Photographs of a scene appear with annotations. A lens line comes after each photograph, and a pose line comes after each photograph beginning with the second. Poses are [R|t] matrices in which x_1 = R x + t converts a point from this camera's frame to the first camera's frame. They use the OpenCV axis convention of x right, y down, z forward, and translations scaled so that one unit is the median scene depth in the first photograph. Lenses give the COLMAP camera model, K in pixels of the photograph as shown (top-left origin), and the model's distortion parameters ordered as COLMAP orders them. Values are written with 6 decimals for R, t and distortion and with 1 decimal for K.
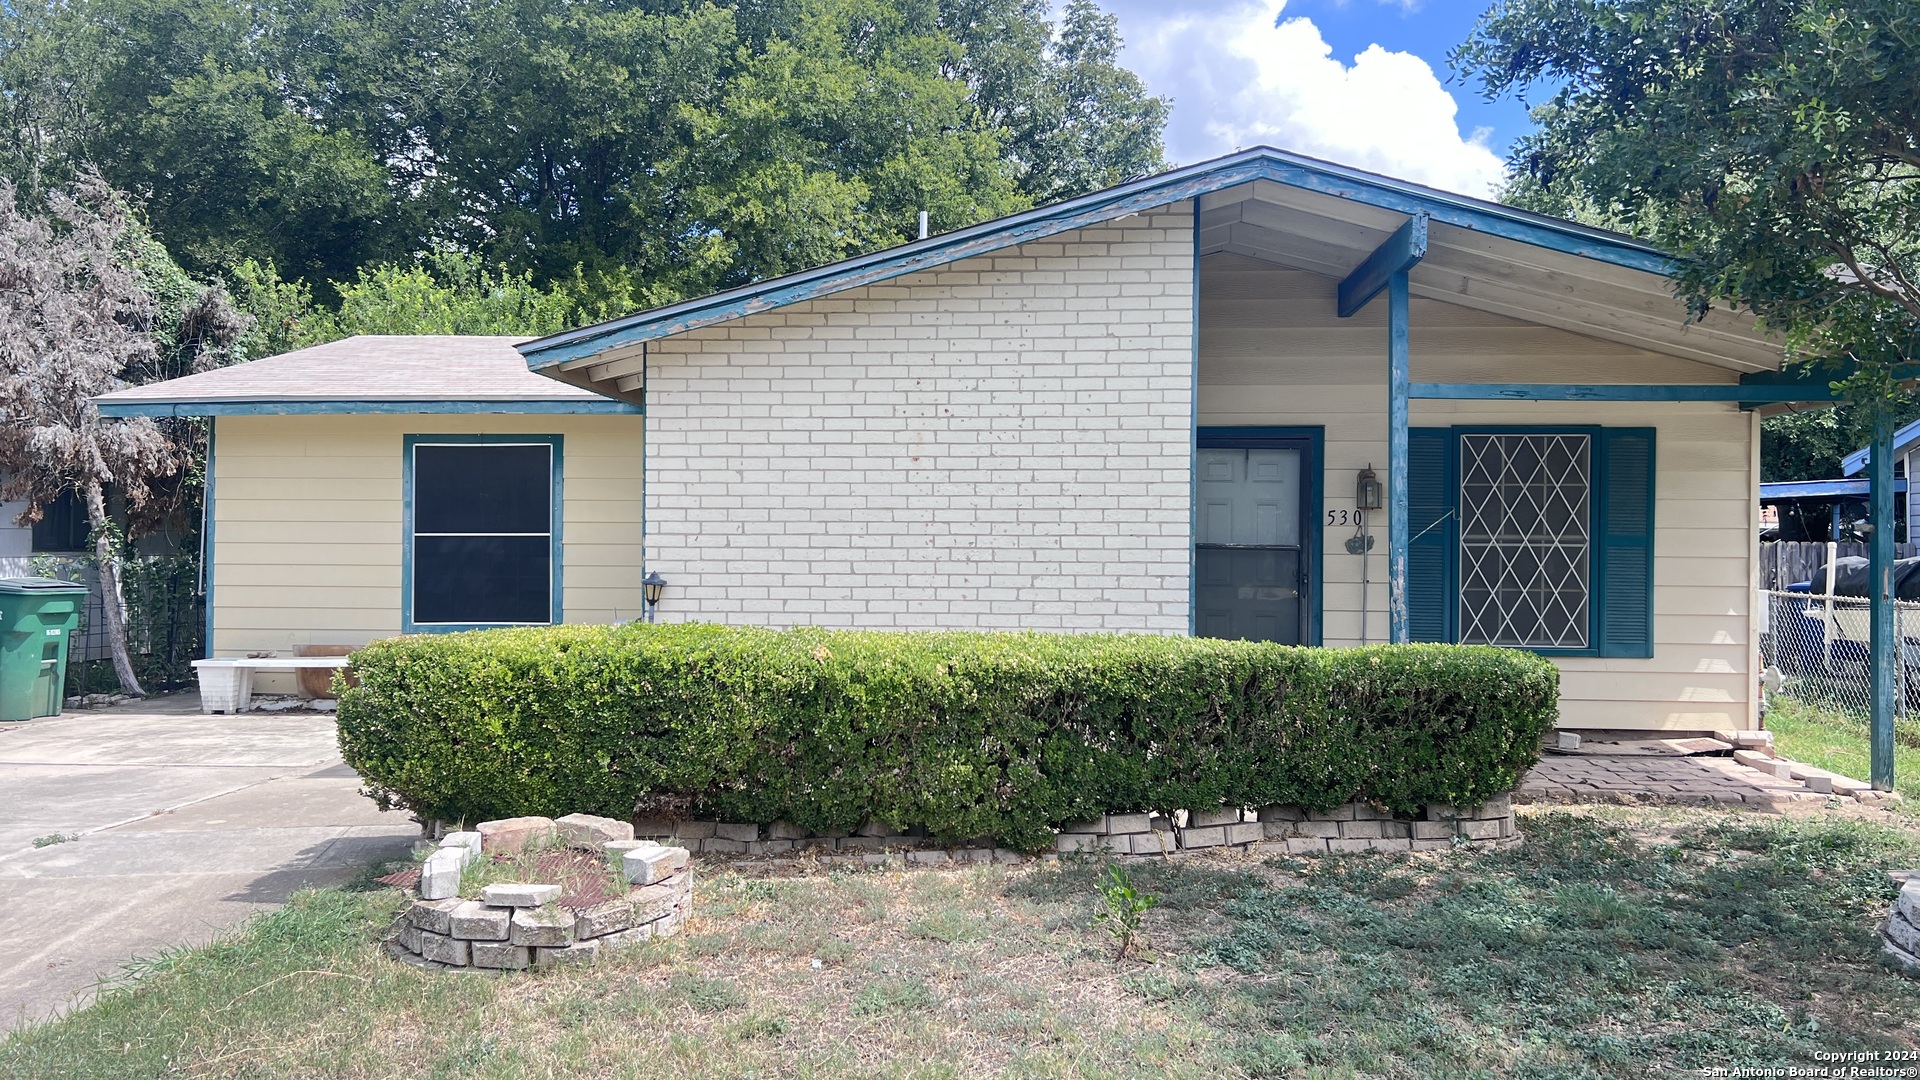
lens RADIAL K [[1402.0, 0, 959.2], [0, 1402.0, 544.5], [0, 0, 1]] dist [0.071113, -0.000394]
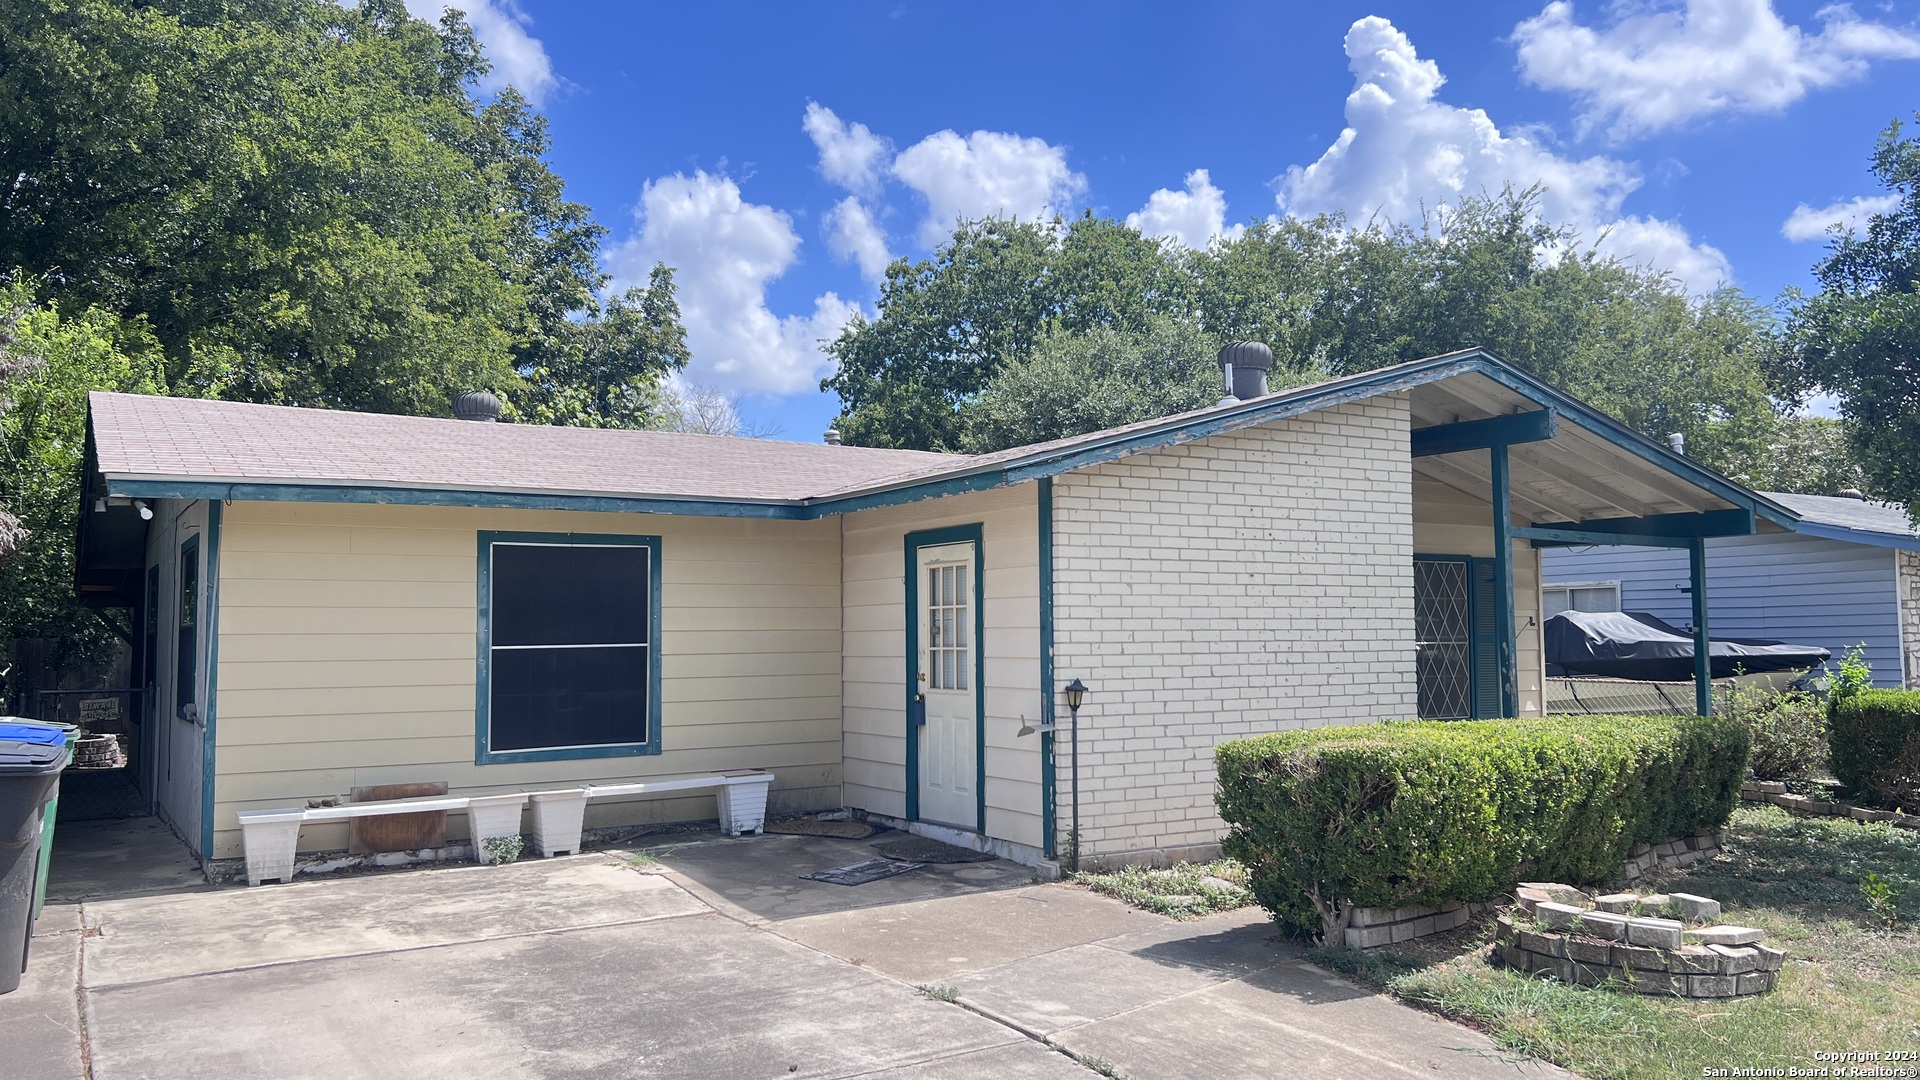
lens RADIAL K [[1402.0, 0, 958.8], [0, 1402.0, 531.4], [0, 0, 1]] dist [0.071113, -0.000394]
pose [[0.824563, 0.031654, 0.564884, -0.883316], [0.012806, 0.997134, -0.074568, -0.013541], [-0.565625, 0.068720, 0.821794, 0.178415]]
